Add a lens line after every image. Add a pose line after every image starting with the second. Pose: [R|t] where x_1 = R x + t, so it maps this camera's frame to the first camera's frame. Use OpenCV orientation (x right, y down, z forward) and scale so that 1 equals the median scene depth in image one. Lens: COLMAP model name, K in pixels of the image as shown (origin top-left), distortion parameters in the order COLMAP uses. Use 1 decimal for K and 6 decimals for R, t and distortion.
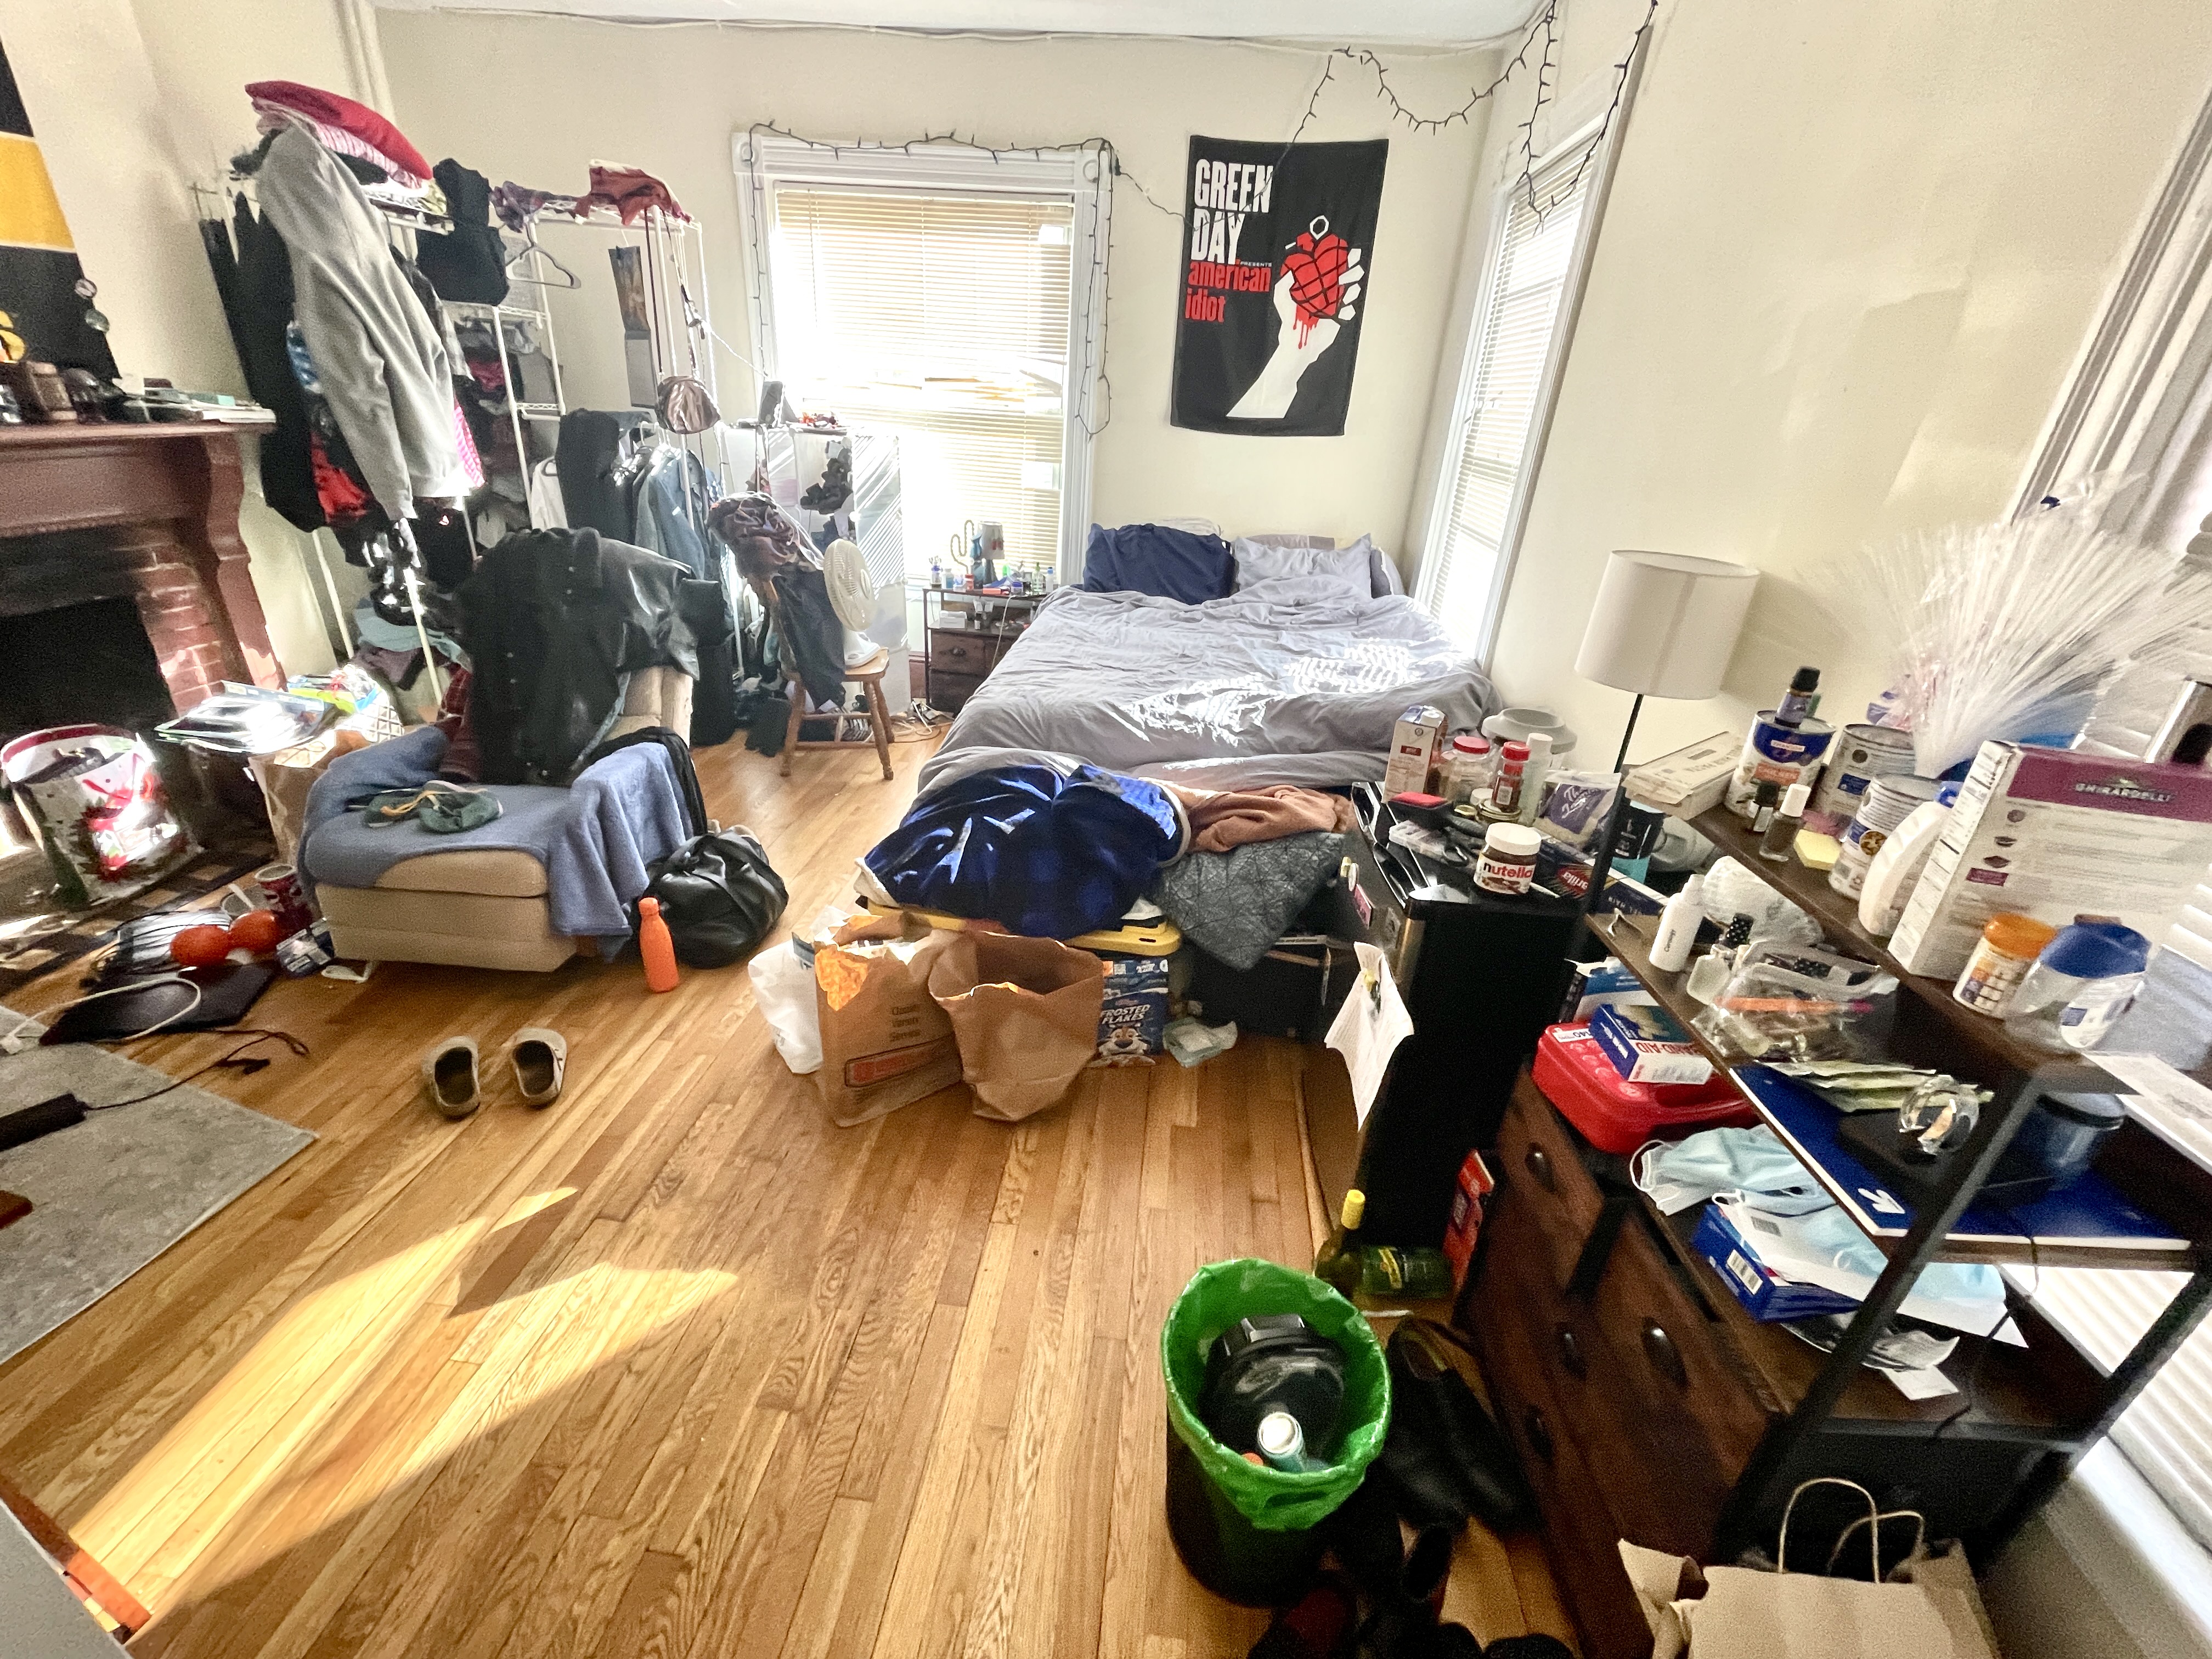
lens RADIAL K [[897.1, 0, 1099.6], [0, 897.1, 823.2], [0, 0, 1]] dist [0.000181, 0.001680]
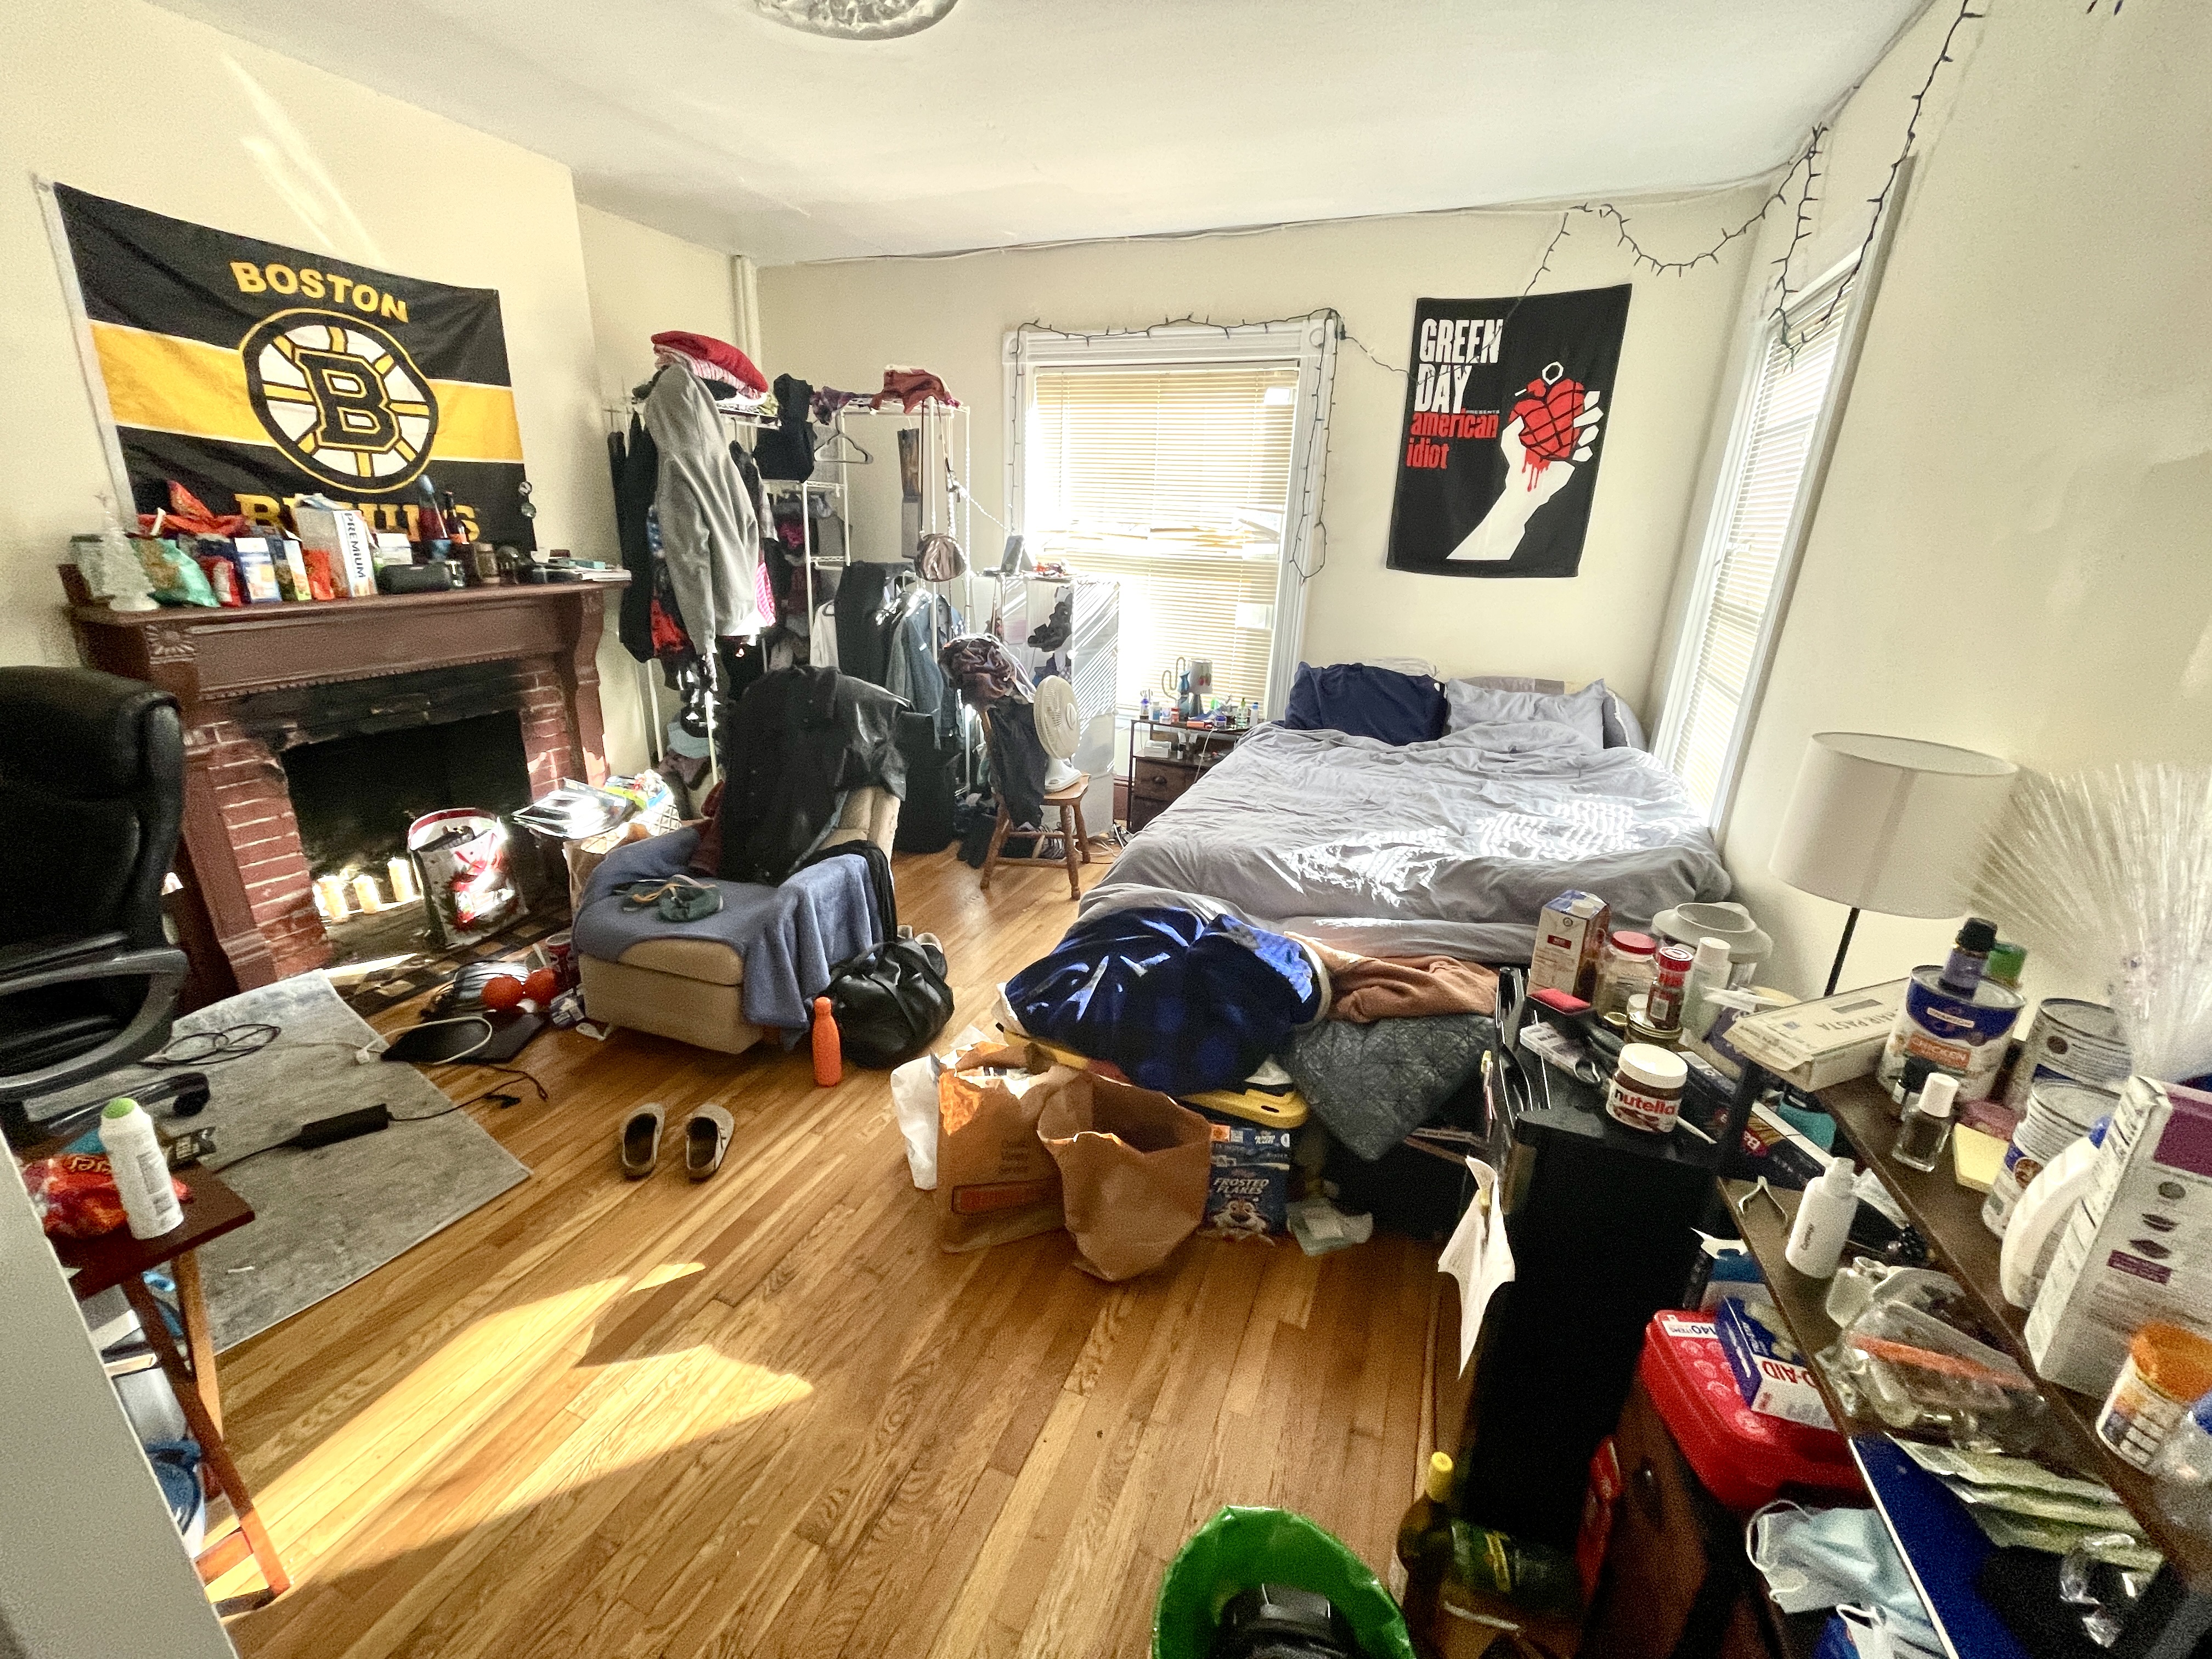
lens RADIAL K [[897.1, 0, 1099.1], [0, 897.1, 824.8], [0, 0, 1]] dist [0.000181, 0.001680]
pose [[0.960091, 0.066076, -0.271772, 0.105053], [-0.098784, 0.989179, -0.108476, -0.039656], [0.261664, 0.130994, 0.956228, 0.009452]]
